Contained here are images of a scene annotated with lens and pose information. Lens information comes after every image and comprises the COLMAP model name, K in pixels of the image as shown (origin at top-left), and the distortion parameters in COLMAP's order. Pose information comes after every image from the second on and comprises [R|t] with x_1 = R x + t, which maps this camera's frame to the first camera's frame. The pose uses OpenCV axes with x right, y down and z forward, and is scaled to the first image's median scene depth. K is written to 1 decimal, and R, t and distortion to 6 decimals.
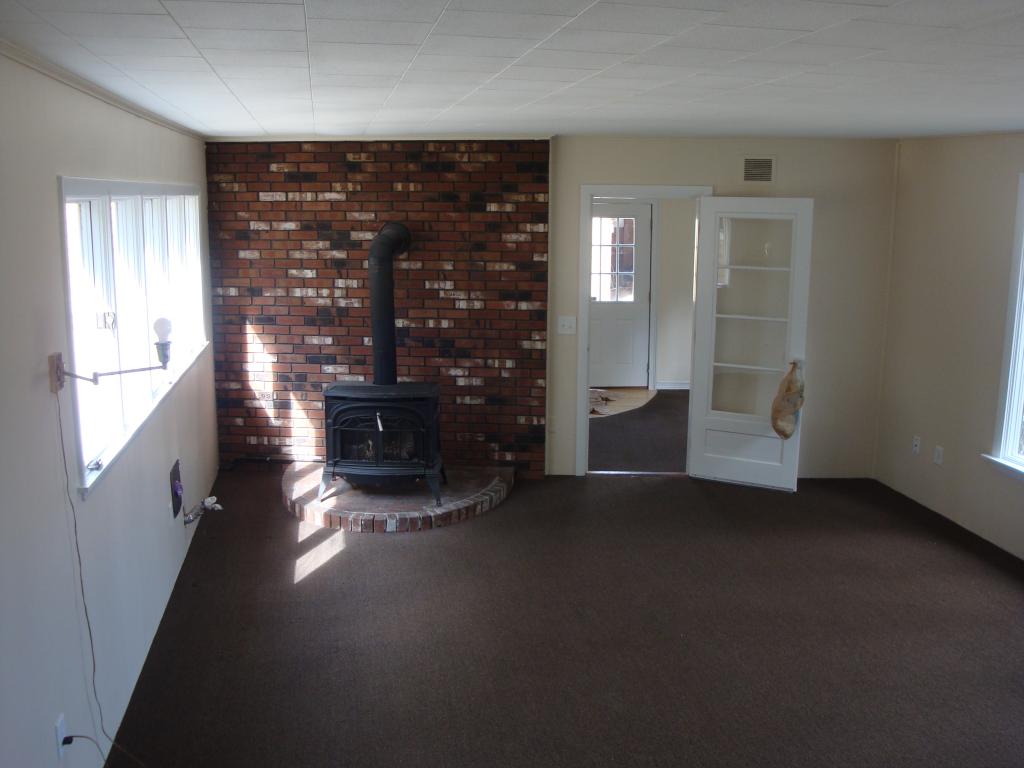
lens RADIAL K [[920.4, 0, 512.7], [0, 920.4, 368.3], [0, 0, 1]] dist [-0.162442, 0.151880]
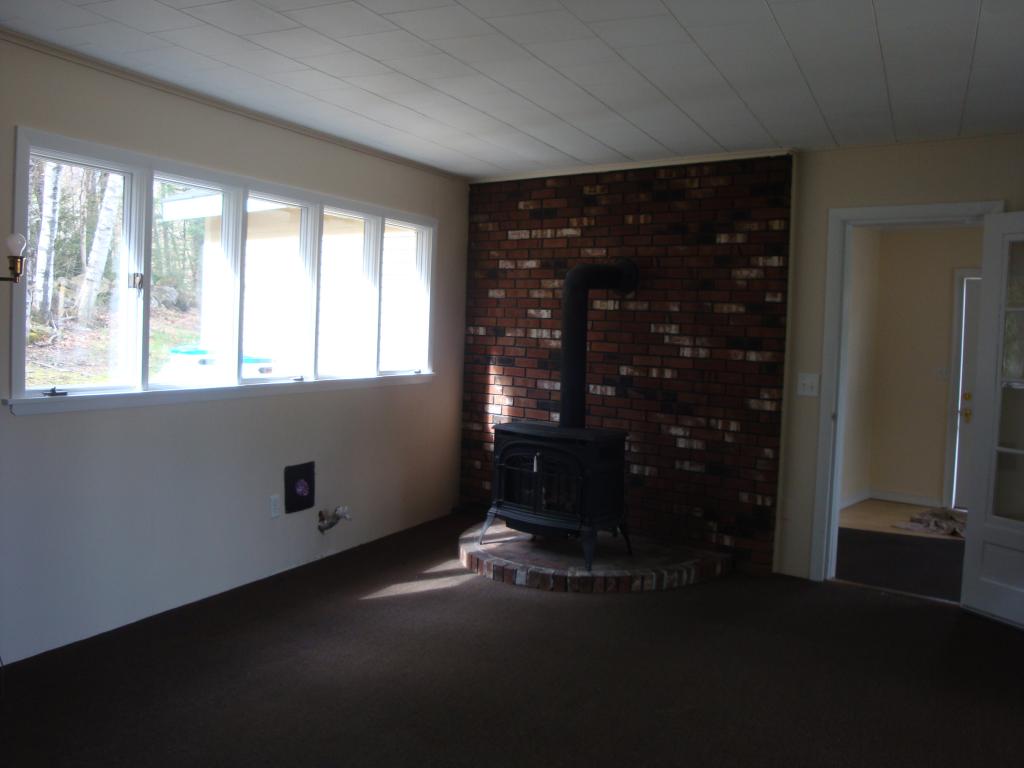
lens RADIAL K [[920.4, 0, 512.7], [0, 920.4, 368.3], [0, 0, 1]] dist [-0.162442, 0.151880]
pose [[0.798763, 0.047547, -0.599765, 0.330878], [-0.139358, 0.984383, -0.107558, 0.060497], [0.585284, 0.169495, 0.792915, 0.231049]]
